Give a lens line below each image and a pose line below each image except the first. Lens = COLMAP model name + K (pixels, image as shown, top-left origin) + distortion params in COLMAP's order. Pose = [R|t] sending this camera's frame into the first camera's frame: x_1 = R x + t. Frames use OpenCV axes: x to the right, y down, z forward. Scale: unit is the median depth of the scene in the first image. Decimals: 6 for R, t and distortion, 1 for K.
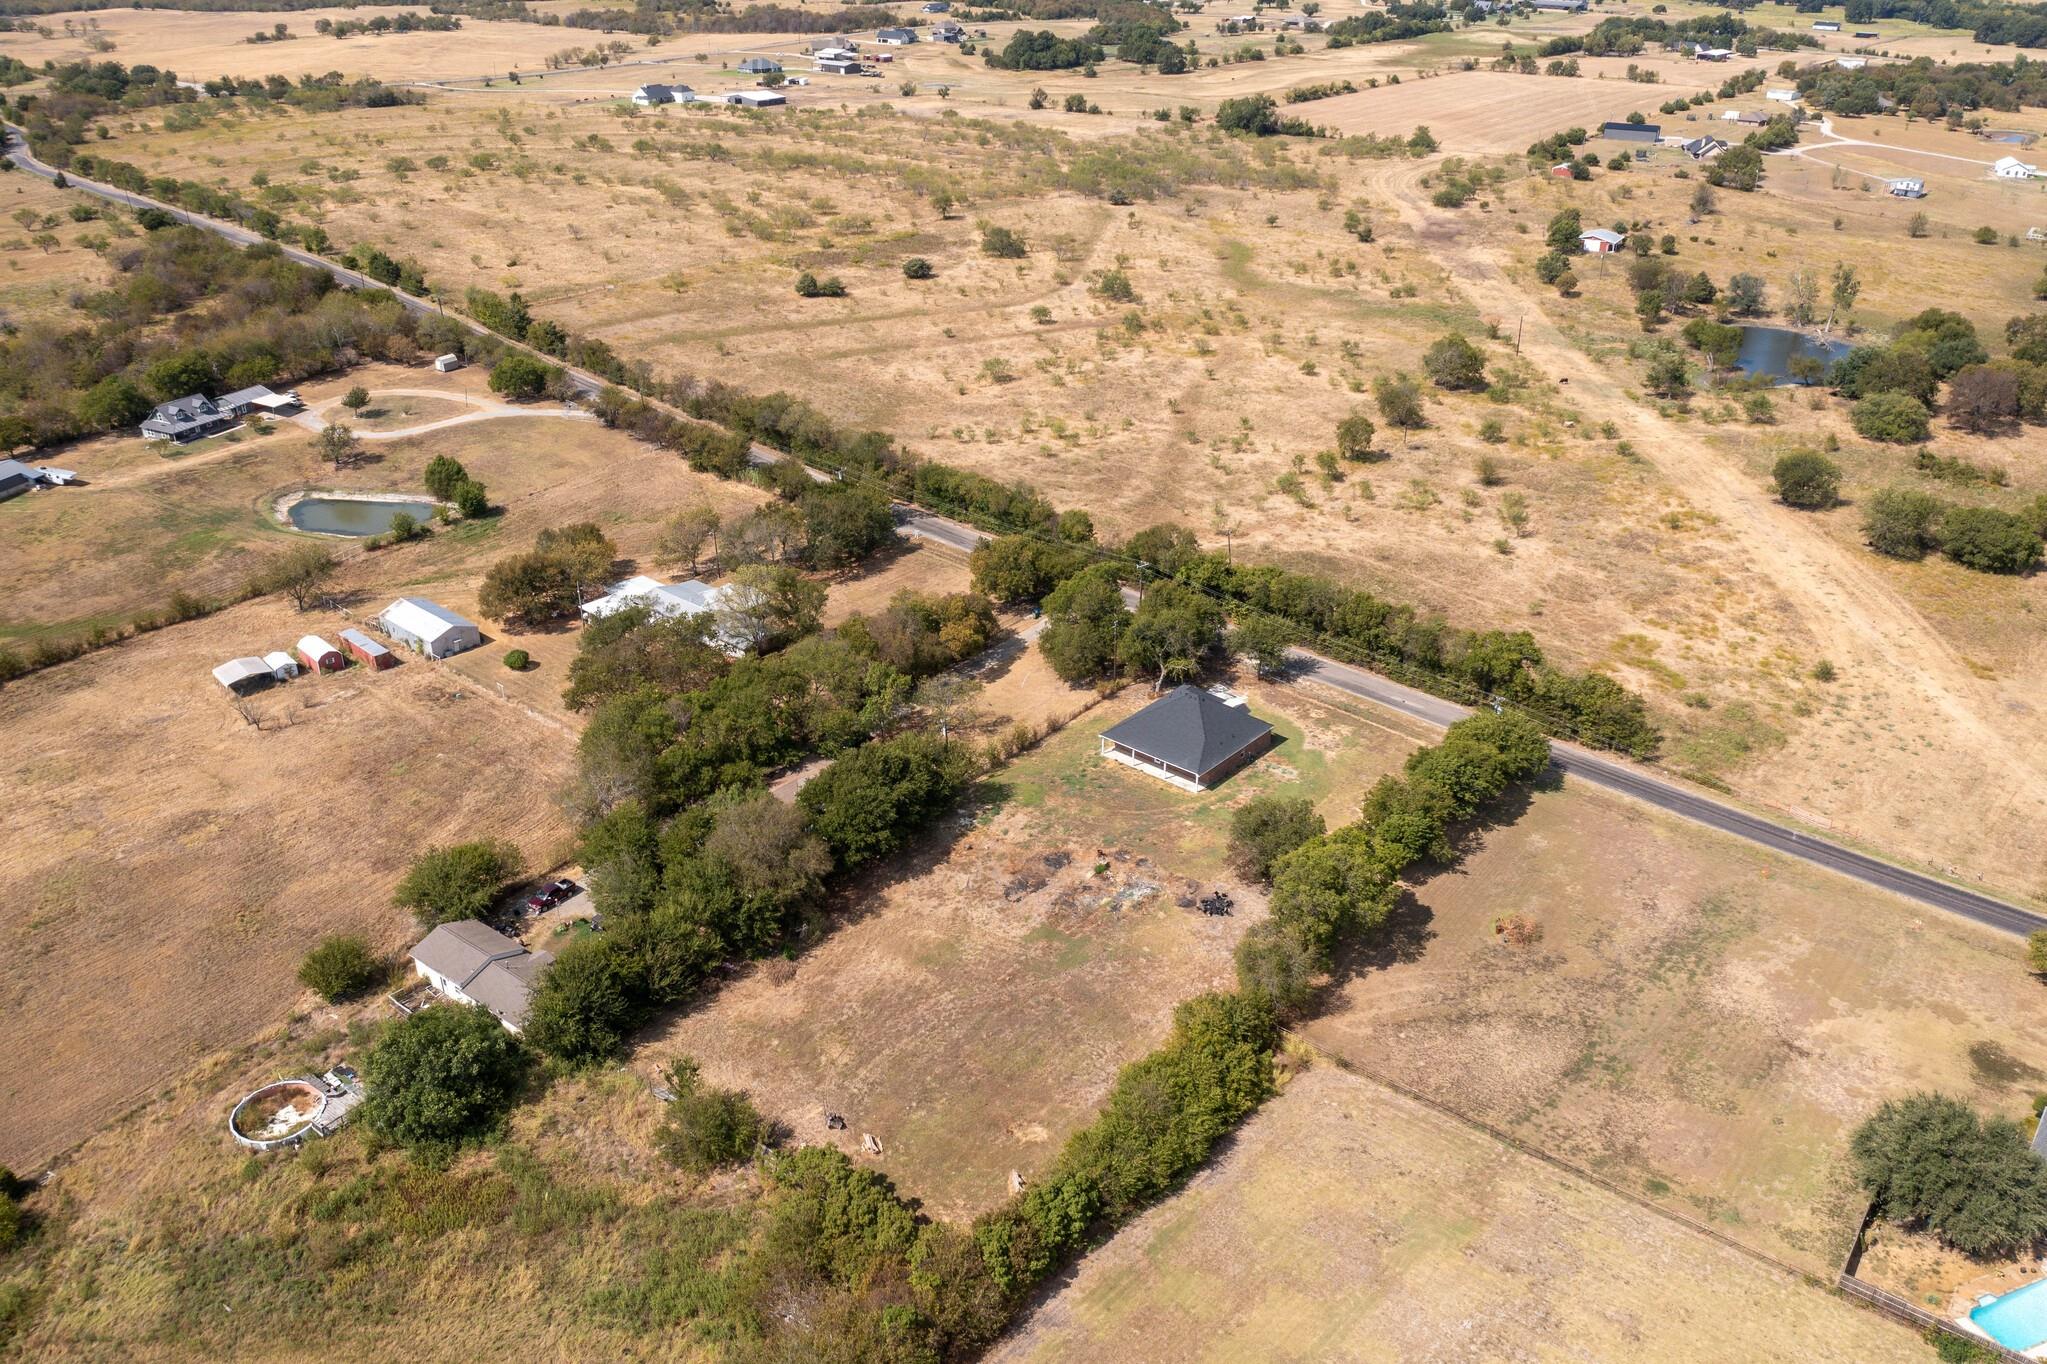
lens RADIAL K [[1594.2, 0, 1015.8], [0, 1594.2, 690.6], [0, 0, 1]] dist [-0.021487, 0.008694]
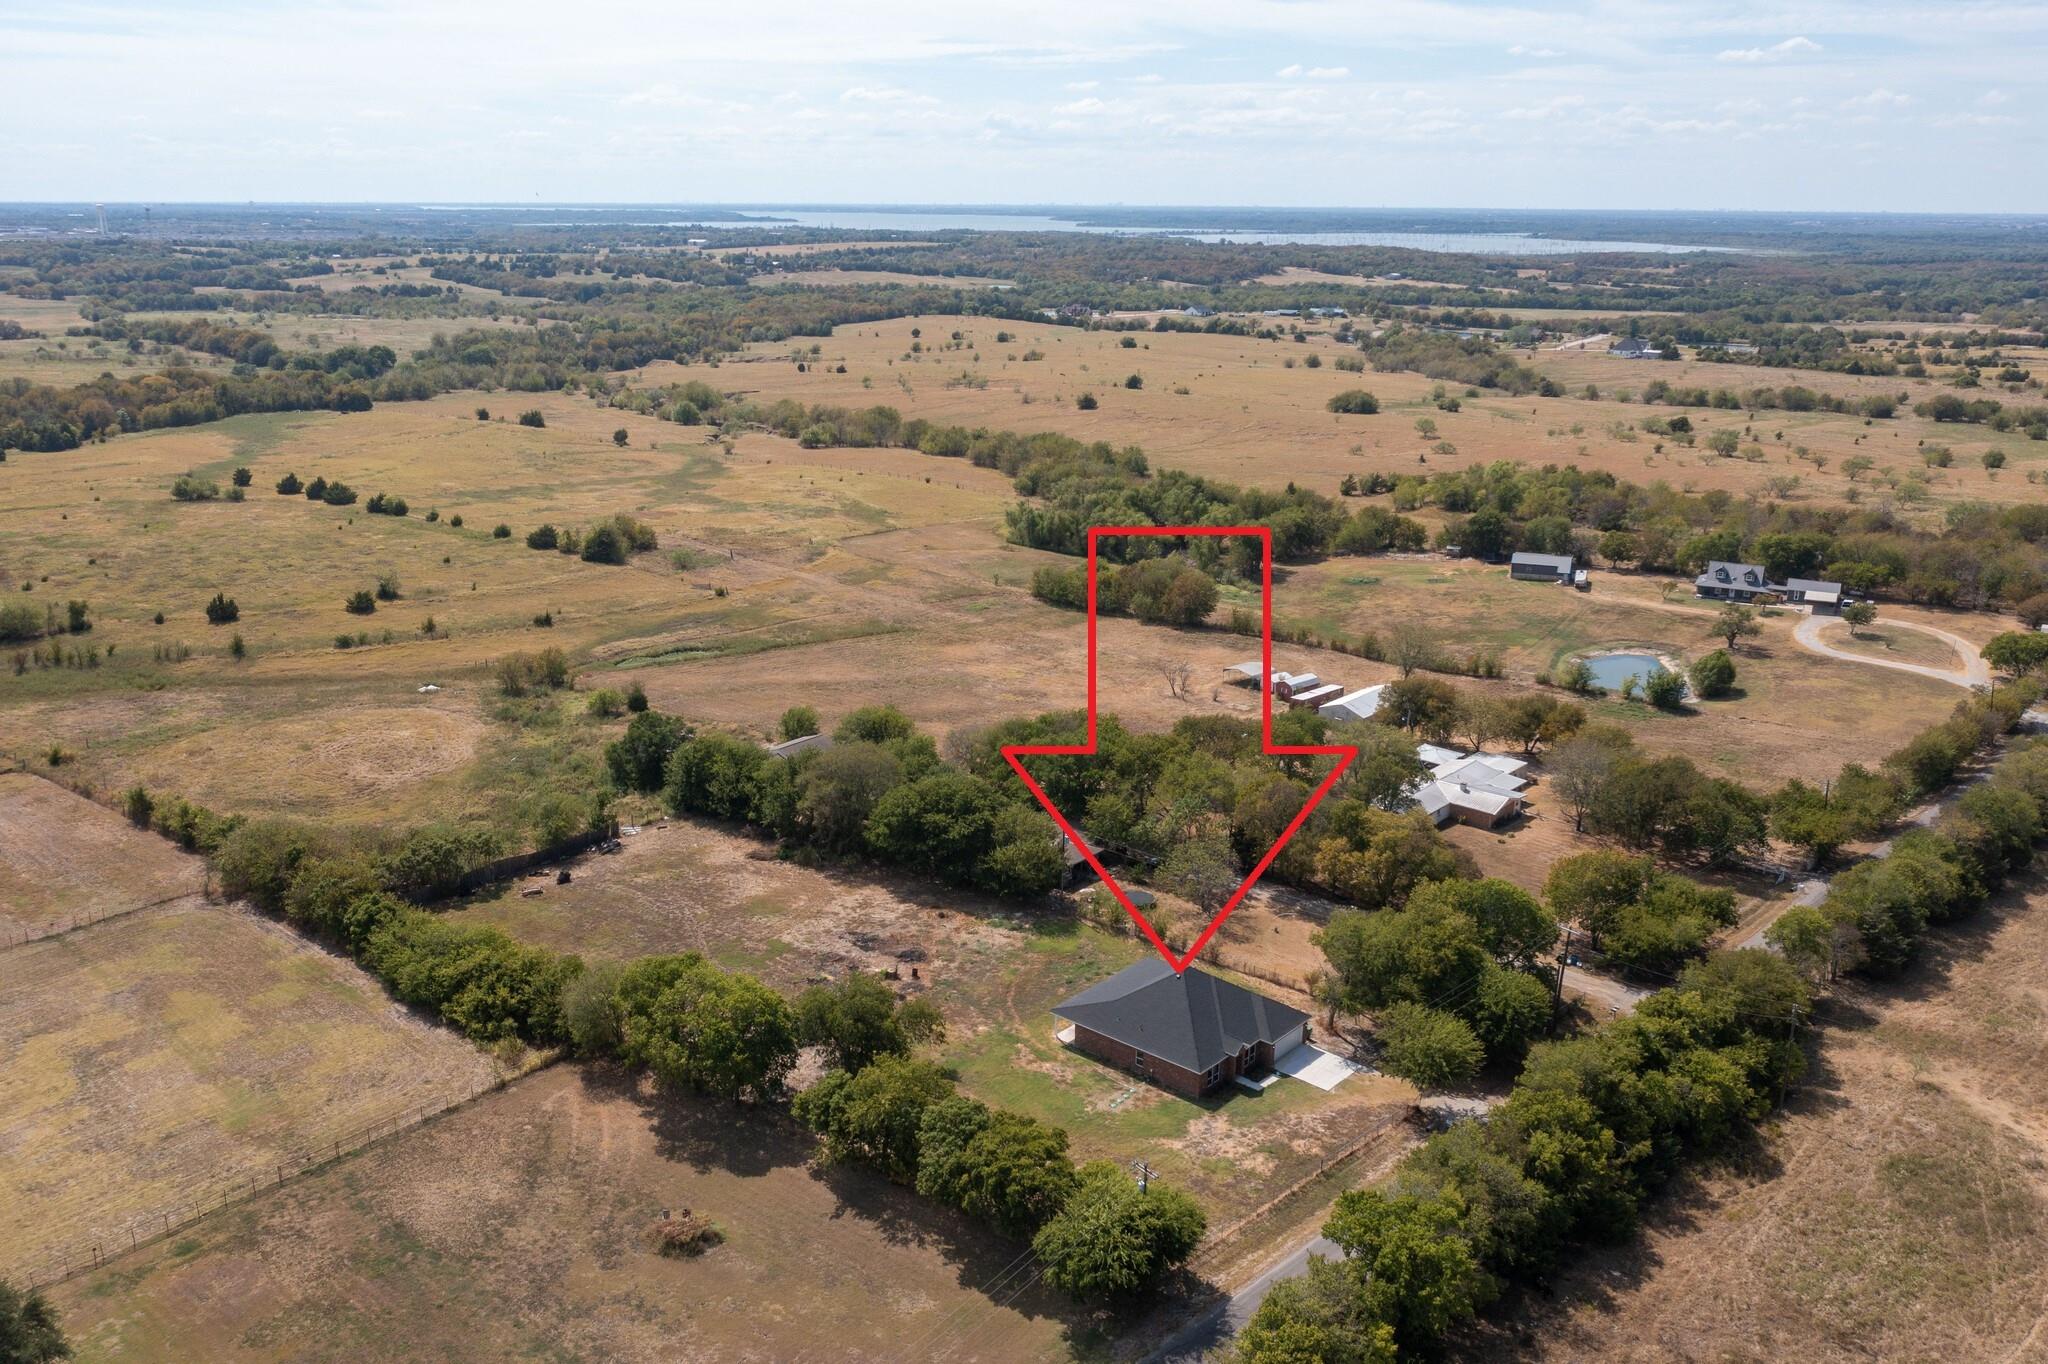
lens RADIAL K [[1661.5, 0, 1012.9], [0, 1661.5, 680.7], [0, 0, 1]] dist [-0.018523, 0.009359]
pose [[-0.008237, 0.274970, -0.961417, 0.811561], [-0.468525, 0.848324, 0.246639, -0.260512], [0.883412, 0.452480, 0.121843, 0.791829]]
